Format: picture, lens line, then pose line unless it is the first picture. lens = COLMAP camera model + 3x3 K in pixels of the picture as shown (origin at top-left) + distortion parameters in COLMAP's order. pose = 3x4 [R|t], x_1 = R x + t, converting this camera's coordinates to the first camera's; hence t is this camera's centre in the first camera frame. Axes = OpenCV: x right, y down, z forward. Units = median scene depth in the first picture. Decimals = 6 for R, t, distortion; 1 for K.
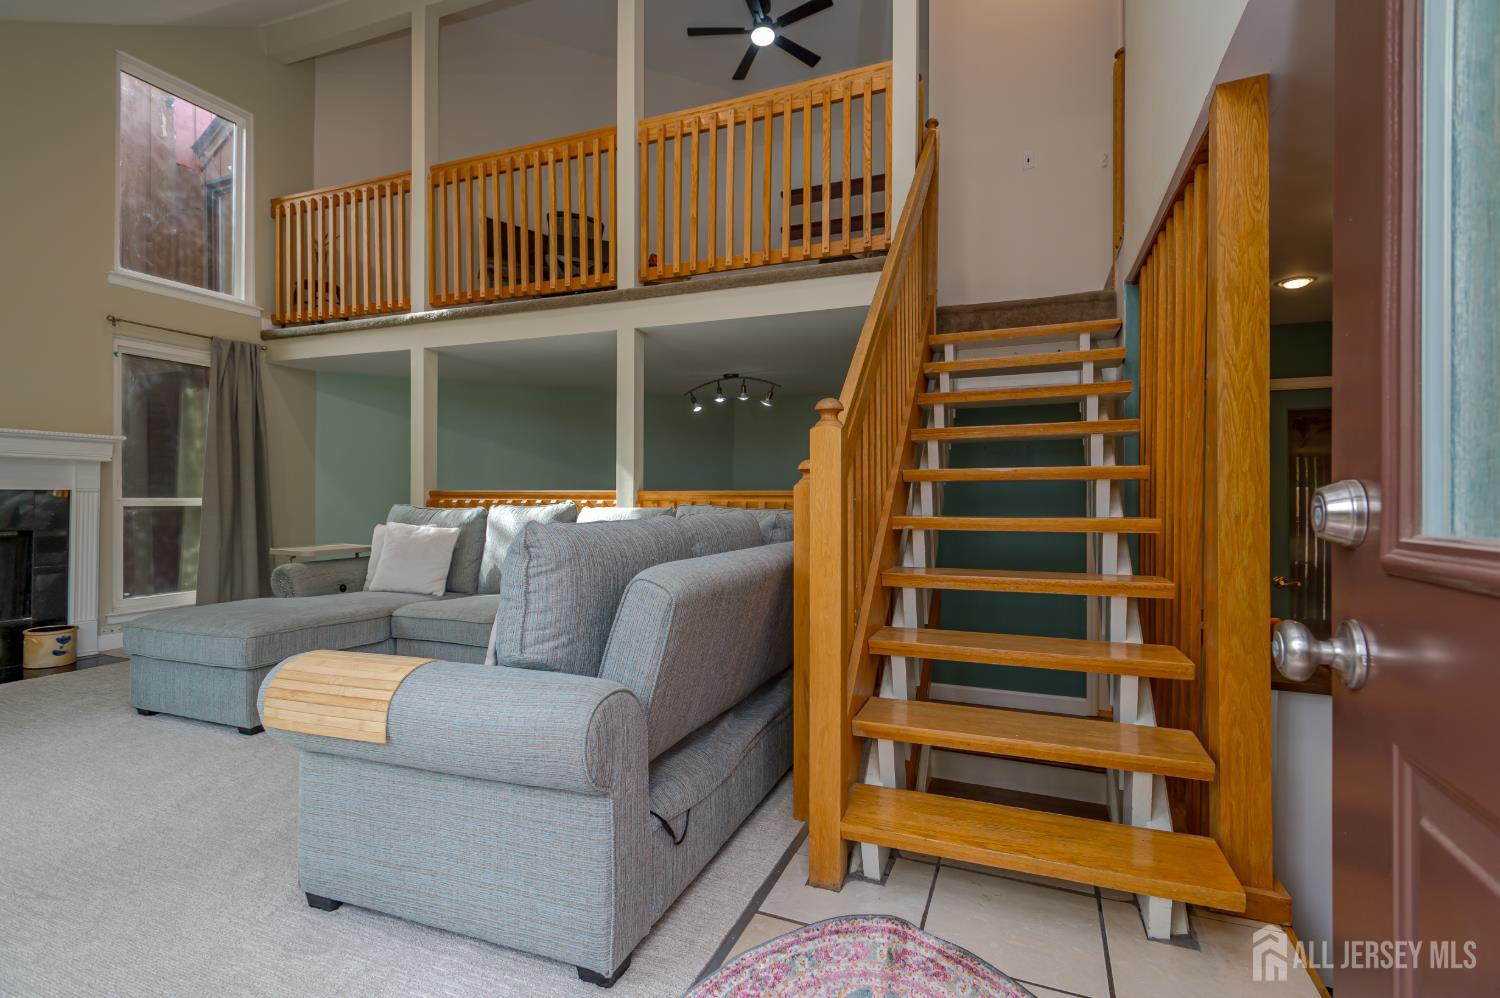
lens RADIAL K [[704.6, 0, 752.6], [0, 704.6, 496.2], [0, 0, 1]] dist [0.017604, -0.005724]
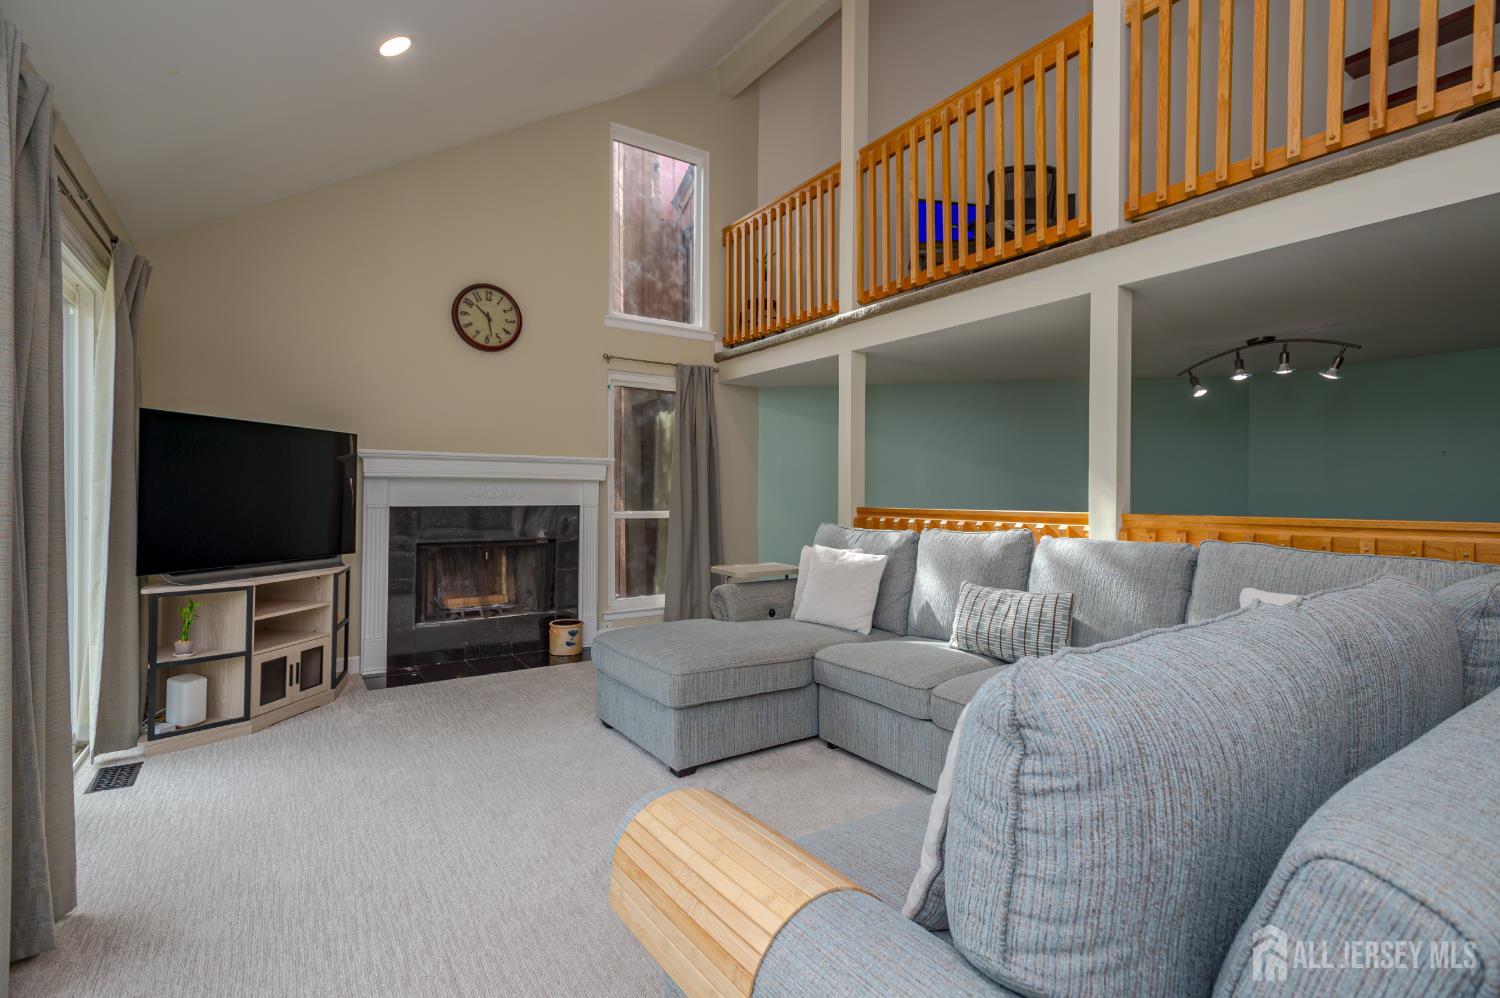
lens RADIAL K [[704.6, 0, 748.3], [0, 704.6, 495.9], [0, 0, 1]] dist [0.017604, -0.005724]
pose [[0.829535, 0.000371, -0.558455, -0.070413], [-0.000544, 1.000000, -0.000144, -0.023204], [0.558454, 0.000424, 0.829535, 0.179301]]
